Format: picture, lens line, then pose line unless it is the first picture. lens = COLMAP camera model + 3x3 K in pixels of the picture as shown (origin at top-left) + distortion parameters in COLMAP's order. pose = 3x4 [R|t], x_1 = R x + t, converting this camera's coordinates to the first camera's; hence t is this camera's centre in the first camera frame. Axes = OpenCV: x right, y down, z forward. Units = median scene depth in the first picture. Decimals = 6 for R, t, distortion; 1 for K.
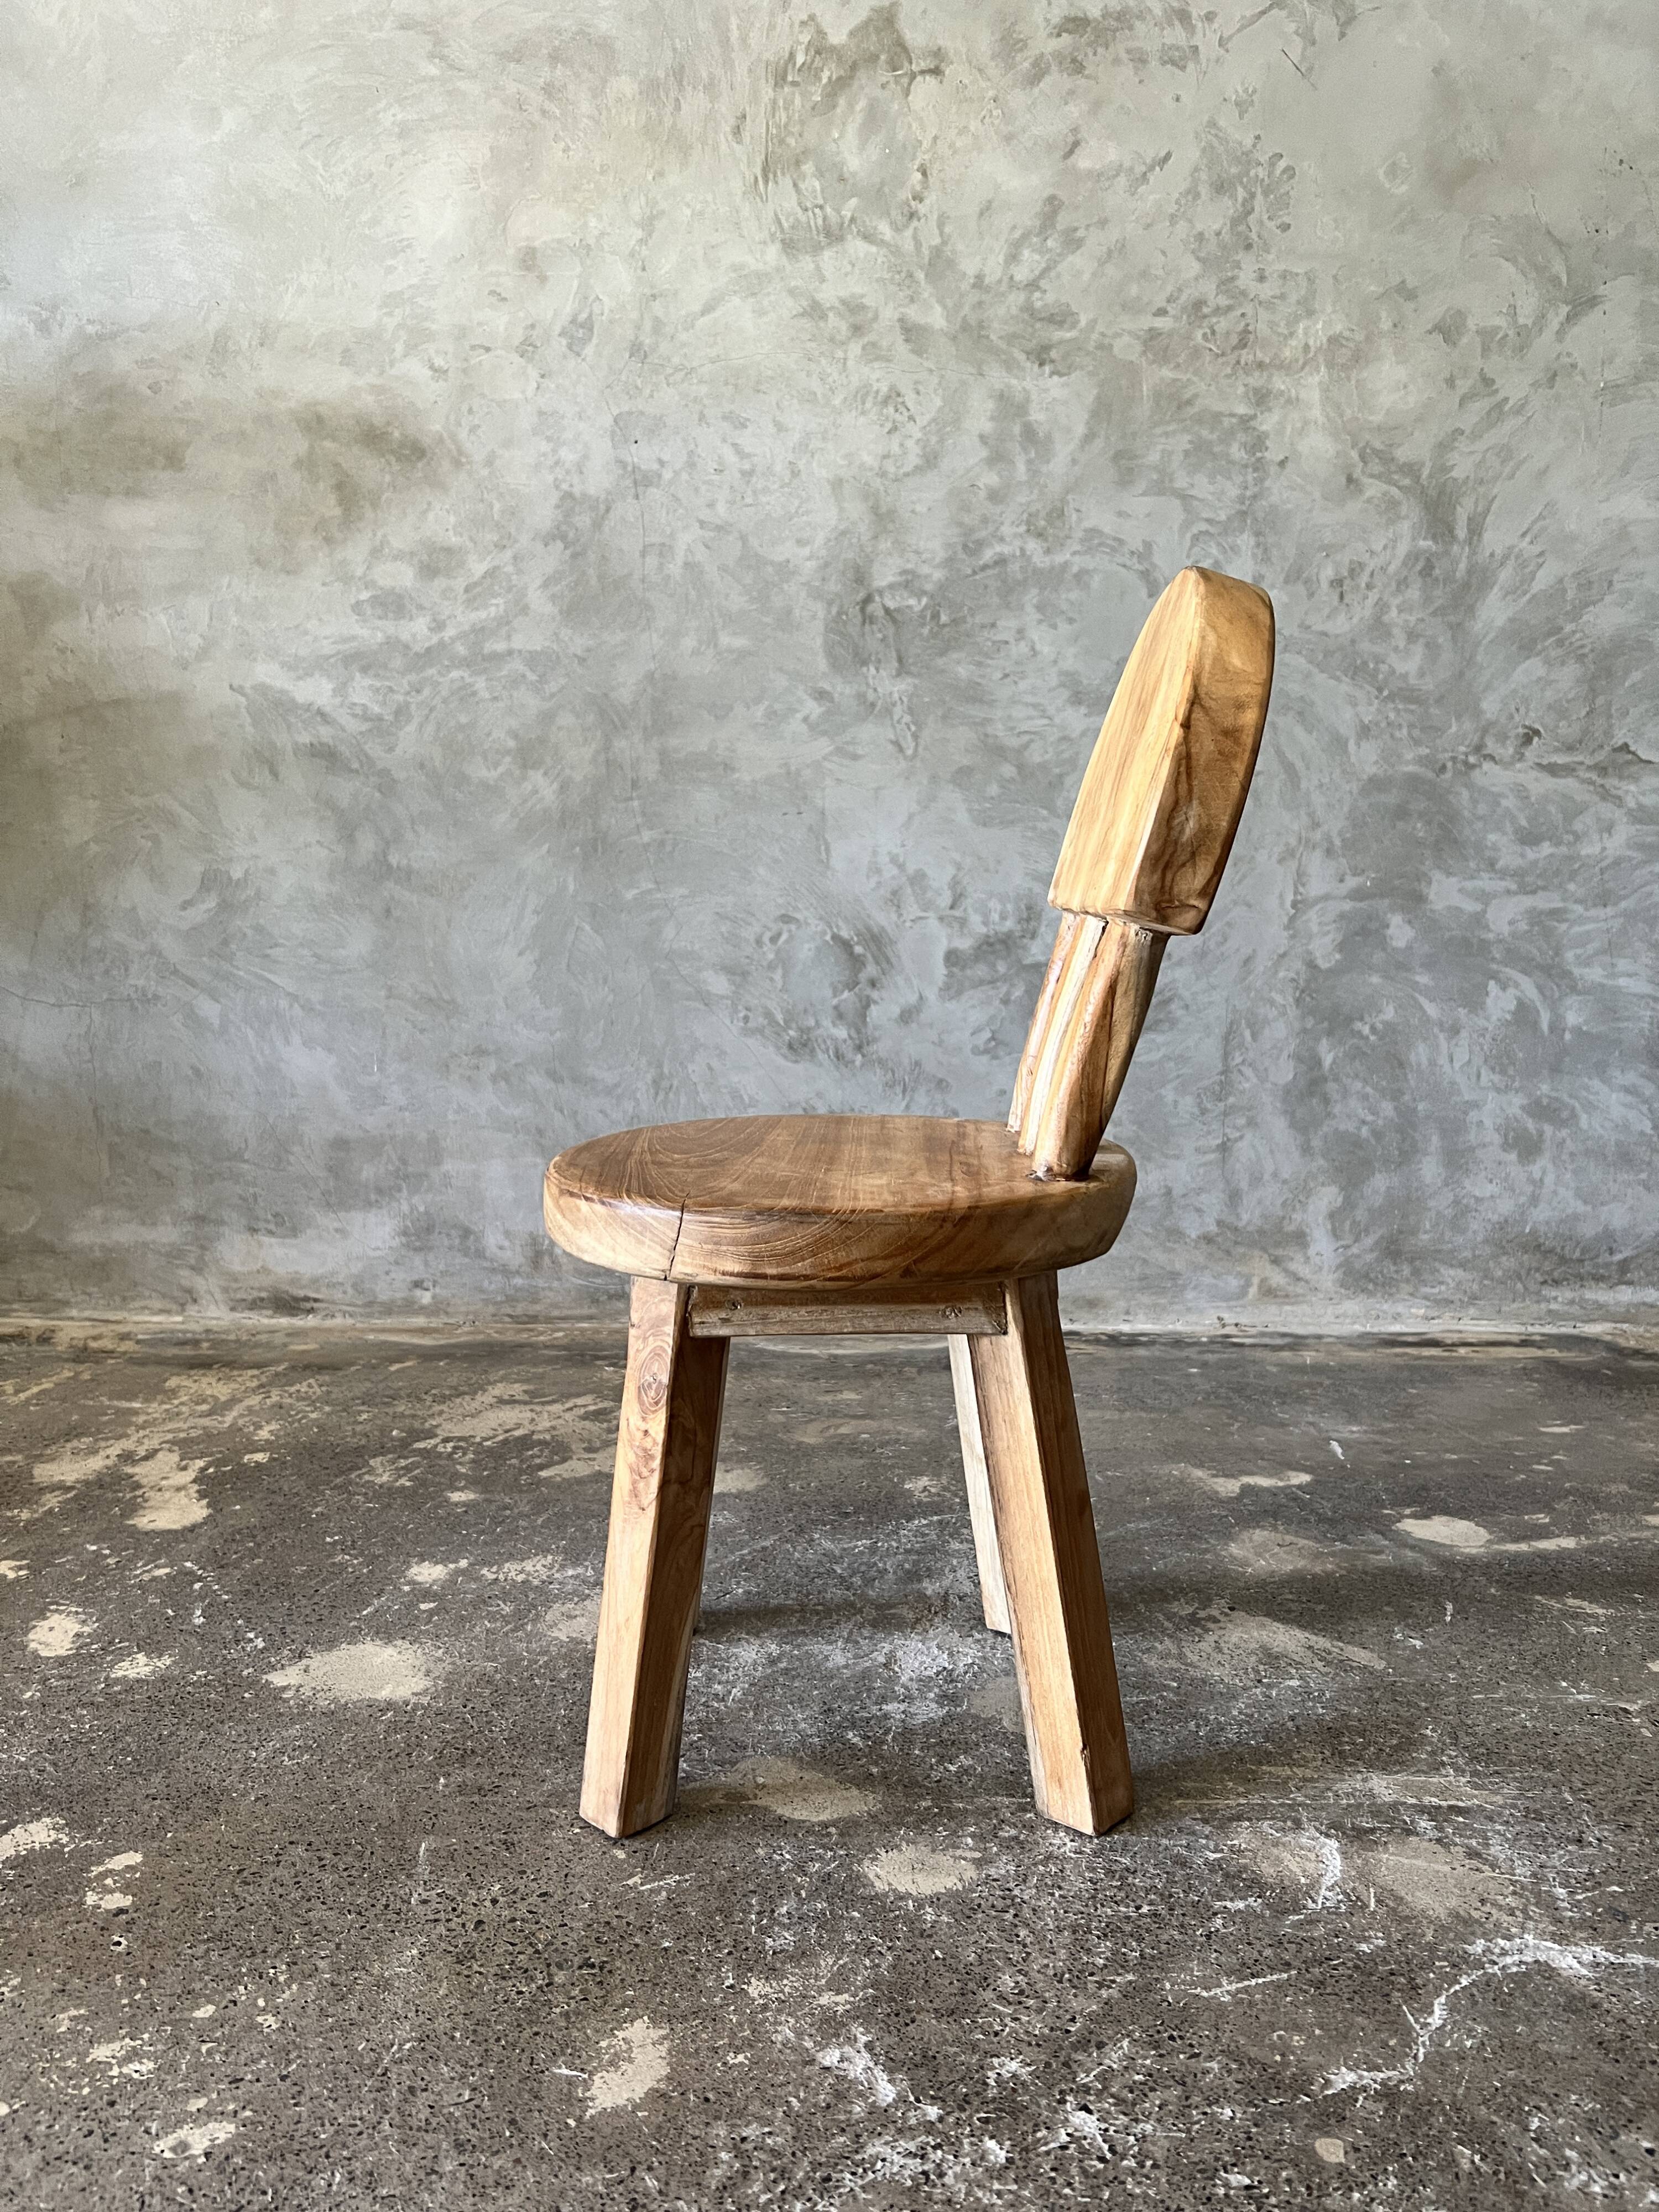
lens RADIAL K [[1693.2, 0, 833.7], [0, 1693.2, 1096.0], [0, 0, 1]] dist [0.026825, -0.041170]
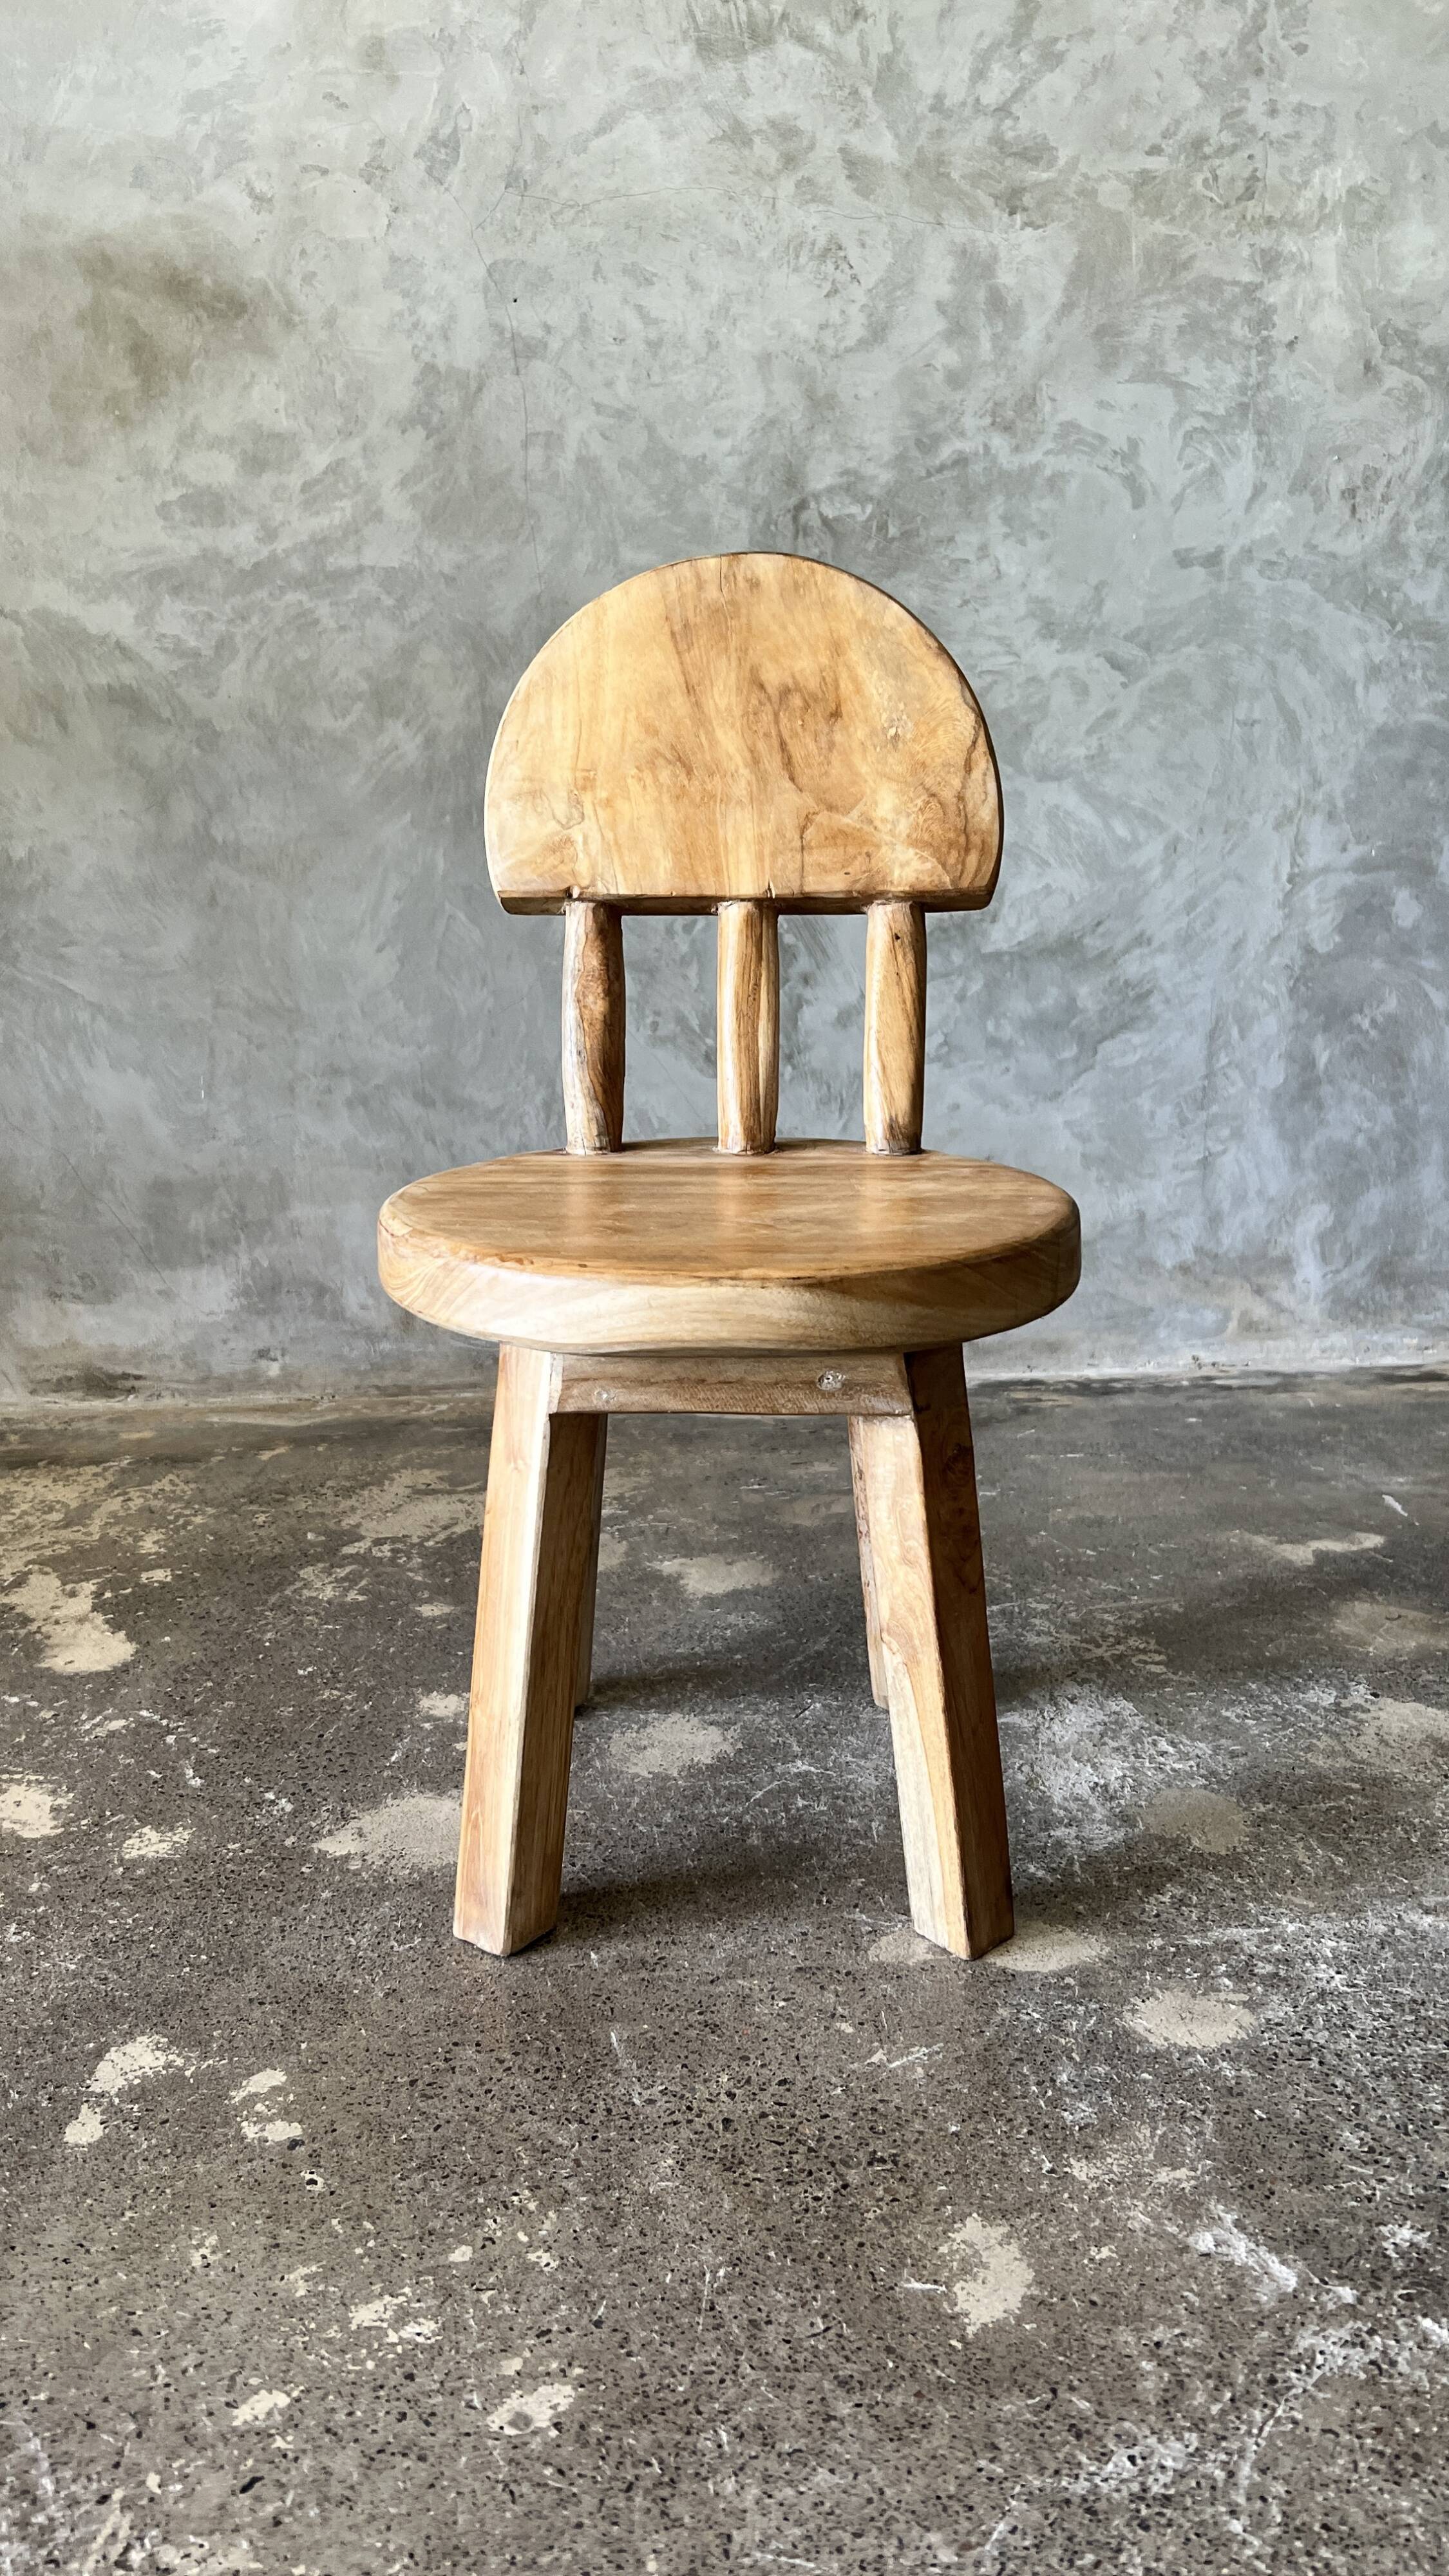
lens RADIAL K [[1971.2, 0, 702.2], [0, 1971.2, 1278.2], [0, 0, 1]] dist [0.033668, -0.048278]
pose [[0.992691, -0.033468, 0.115952, -0.152601], [0.022108, 0.994950, 0.097904, -0.016608], [-0.118644, -0.094625, 0.988418, 0.025341]]
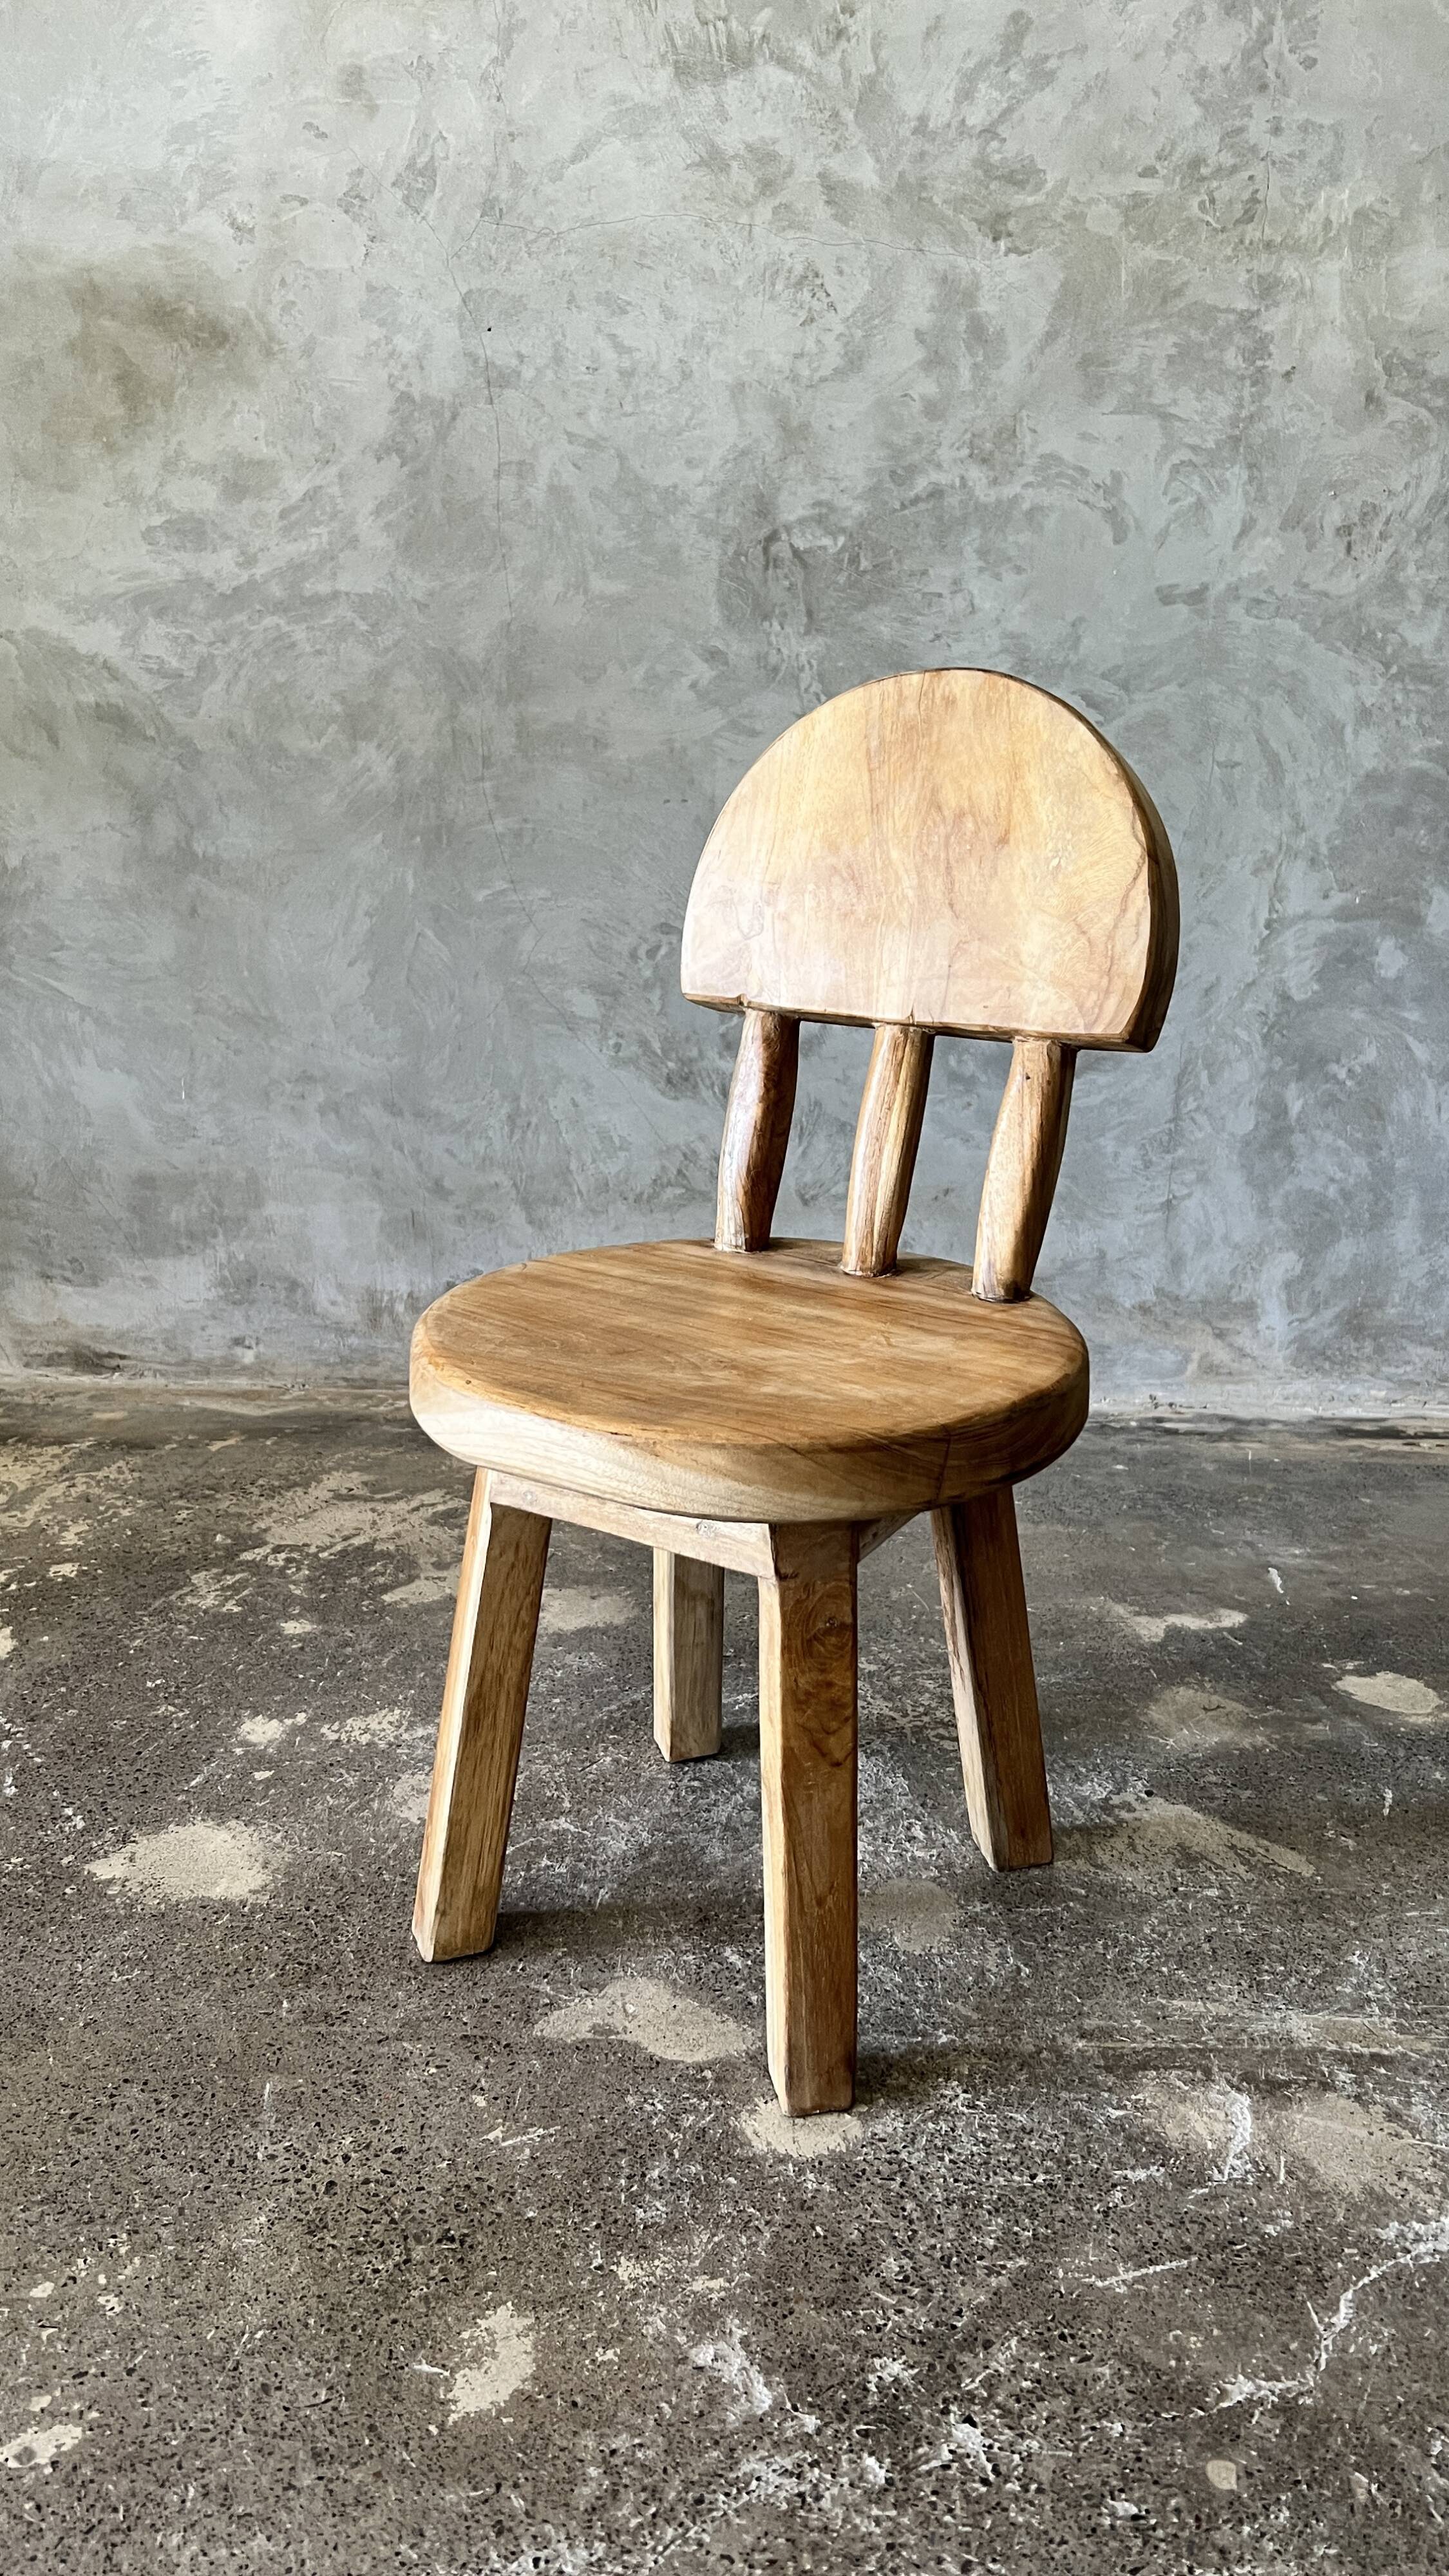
lens RADIAL K [[1971.2, 0, 720.6], [0, 1971.2, 1299.3], [0, 0, 1]] dist [0.033668, -0.048278]
pose [[0.999806, 0.018449, 0.006952, -0.004752], [-0.019319, 0.987123, 0.158791, -0.082141], [-0.003933, -0.158894, 0.987288, -0.001273]]
